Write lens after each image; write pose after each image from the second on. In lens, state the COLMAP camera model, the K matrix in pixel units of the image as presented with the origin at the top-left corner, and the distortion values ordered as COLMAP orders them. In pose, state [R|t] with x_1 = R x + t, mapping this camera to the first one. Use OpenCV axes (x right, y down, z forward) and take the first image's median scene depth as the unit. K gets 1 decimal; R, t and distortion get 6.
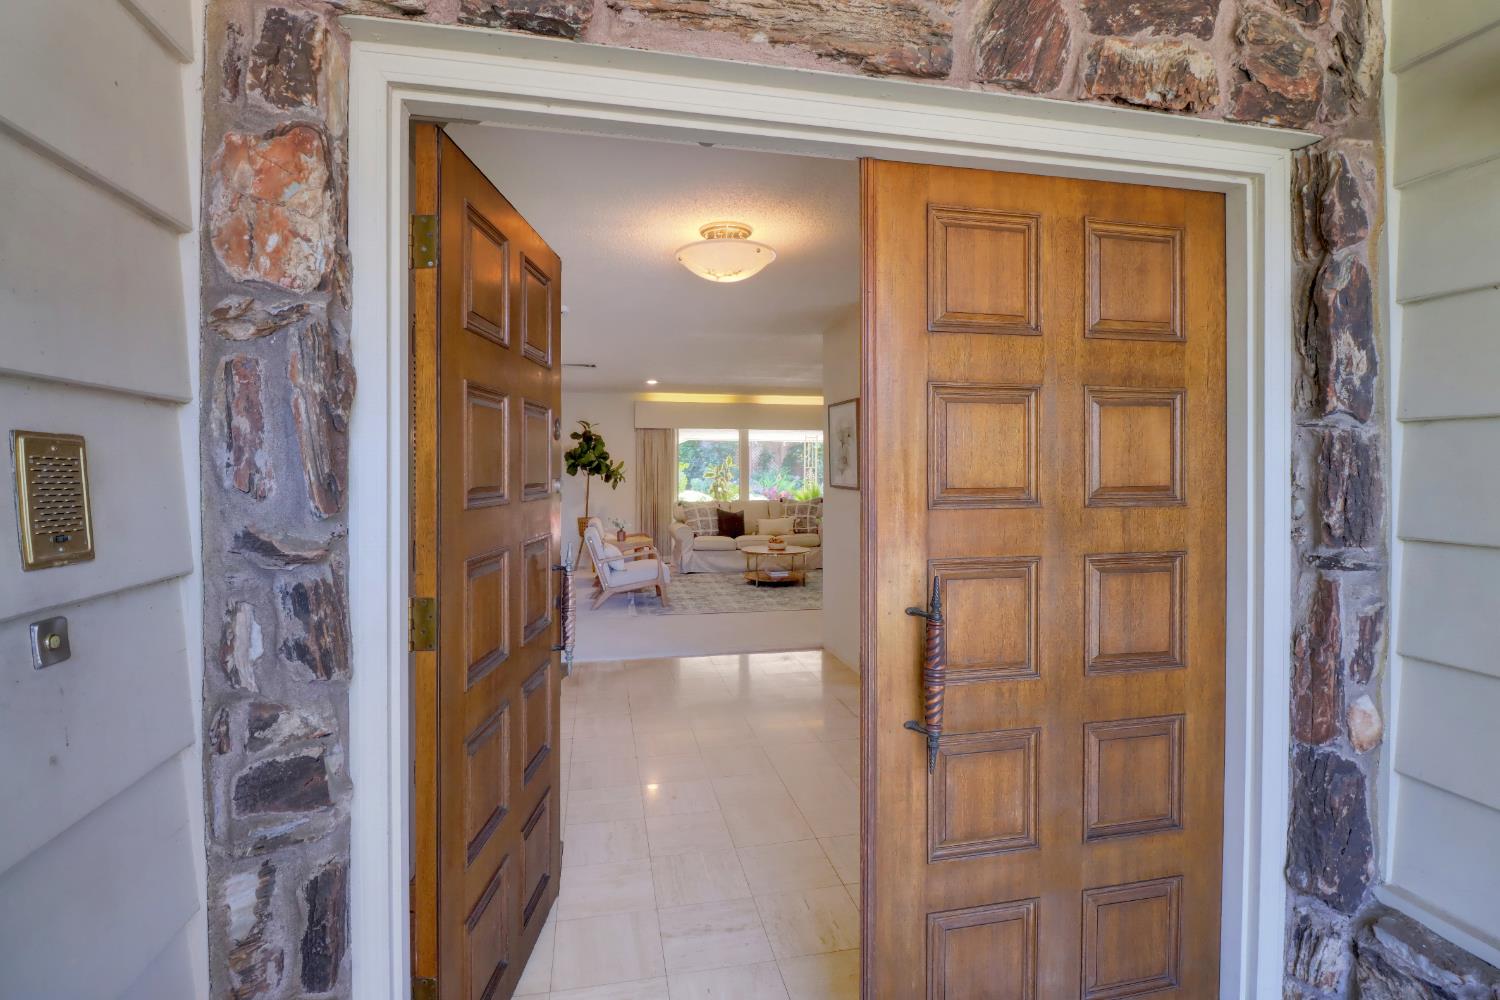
lens RADIAL K [[732.0, 0, 745.5], [0, 732.0, 460.0], [0, 0, 1]] dist [-0.001432, -0.000473]
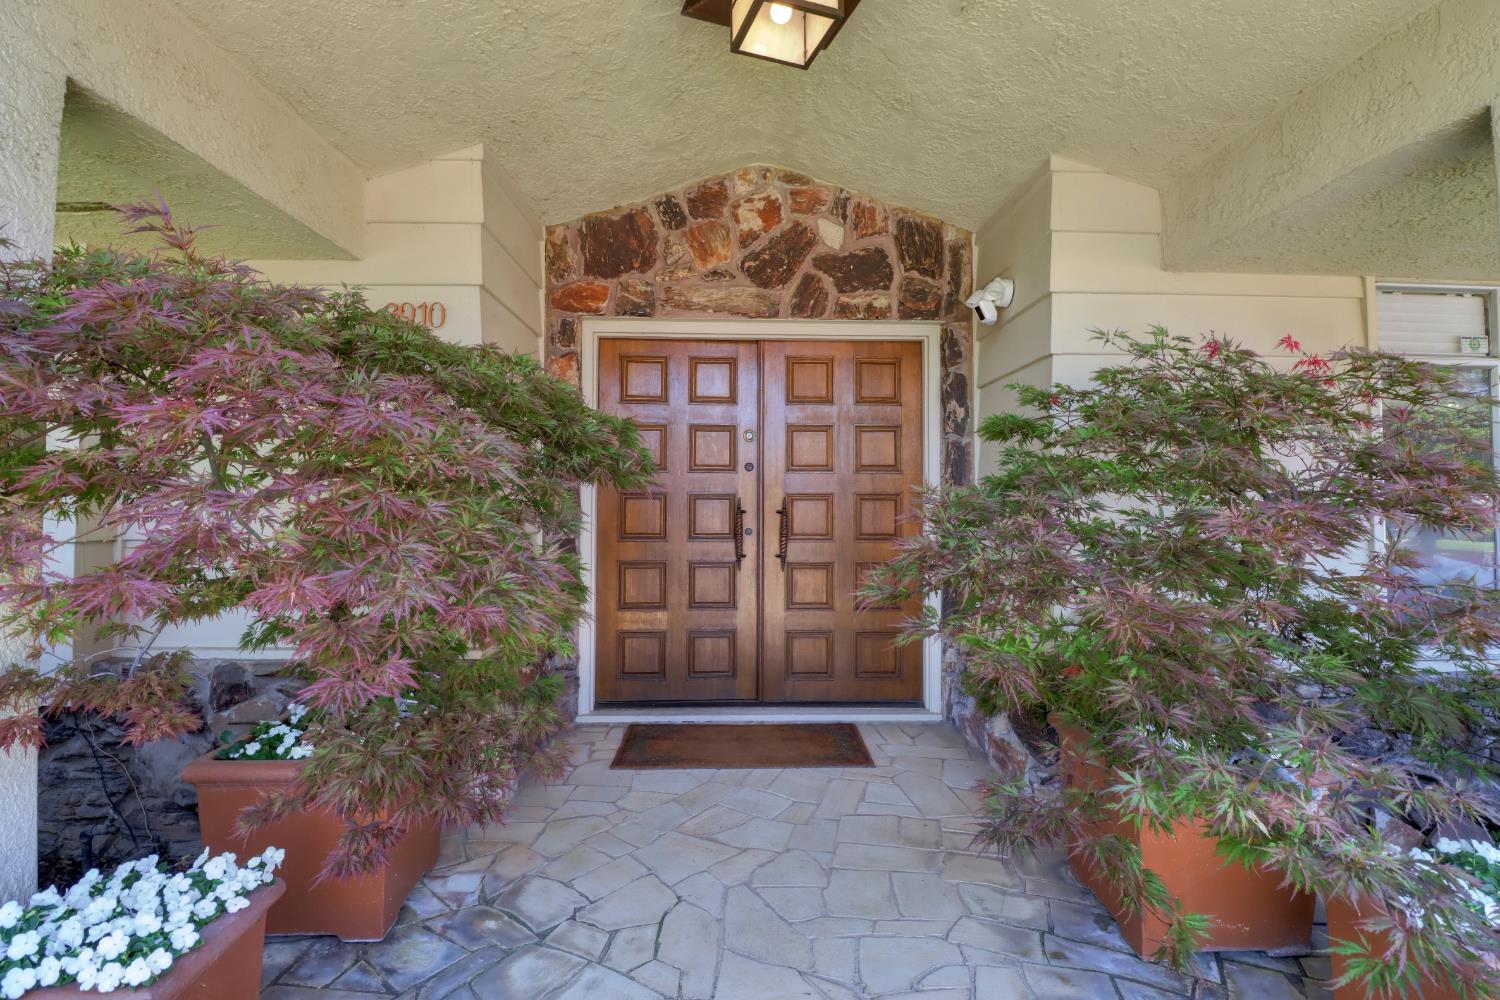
lens RADIAL K [[692.9, 0, 748.2], [0, 692.9, 486.3], [0, 0, 1]] dist [-0.026232, -0.000208]
pose [[0.982161, -0.003599, -0.188008, 0.587261], [0.001196, 0.999916, -0.012897, 0.148320], [0.188038, 0.012442, 0.982083, -1.456600]]
